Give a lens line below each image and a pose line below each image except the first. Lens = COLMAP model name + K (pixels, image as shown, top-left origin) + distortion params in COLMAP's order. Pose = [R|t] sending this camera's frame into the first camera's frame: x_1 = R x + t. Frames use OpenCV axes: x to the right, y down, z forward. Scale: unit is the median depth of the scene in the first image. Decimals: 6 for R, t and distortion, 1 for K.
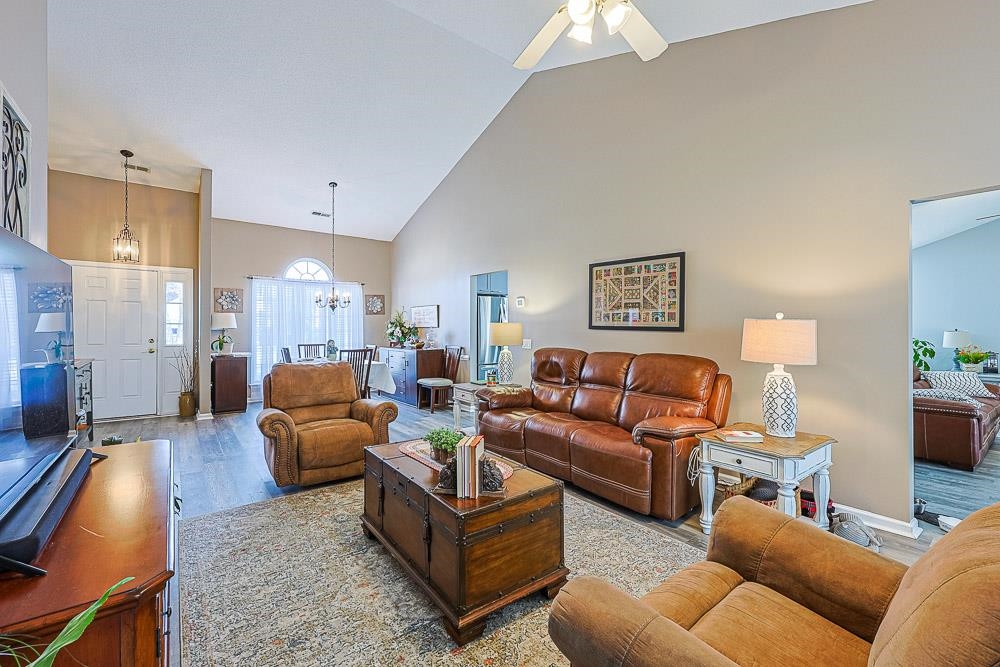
lens RADIAL K [[426.5, 0, 507.2], [0, 426.5, 327.6], [0, 0, 1]] dist [-0.004536, 0.001197]
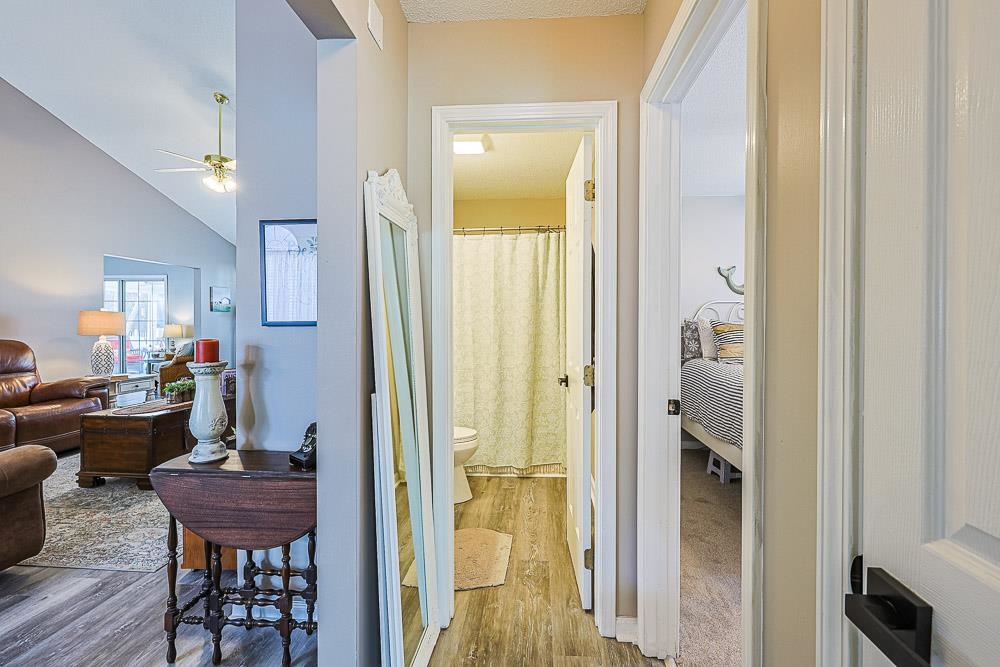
lens RADIAL K [[426.5, 0, 515.5], [0, 426.5, 324.7], [0, 0, 1]] dist [-0.004536, 0.001197]
pose [[-0.752717, -0.006437, 0.658312, -1.161417], [-0.000334, 0.999956, 0.009397, 0.012489], [-0.658344, 0.006854, -0.752686, 0.768450]]
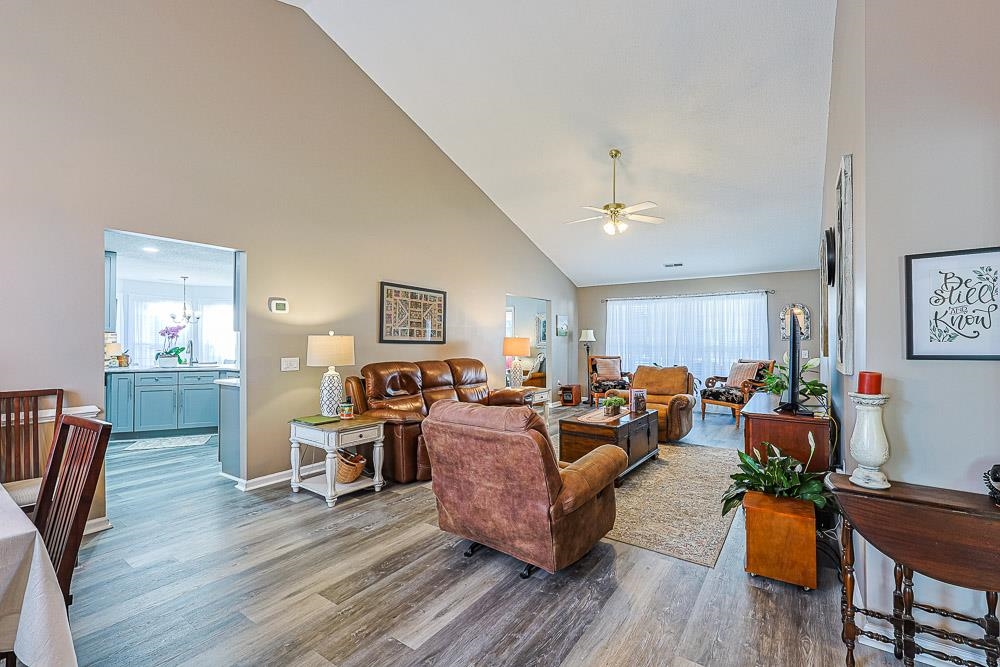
lens RADIAL K [[426.5, 0, 505.6], [0, 426.5, 338.5], [0, 0, 1]] dist [-0.004536, 0.001197]
pose [[-0.296294, 0.005876, 0.955079, -0.988140], [0.002313, 0.999983, -0.005434, -0.001445], [-0.955094, 0.000599, -0.296302, 1.113631]]
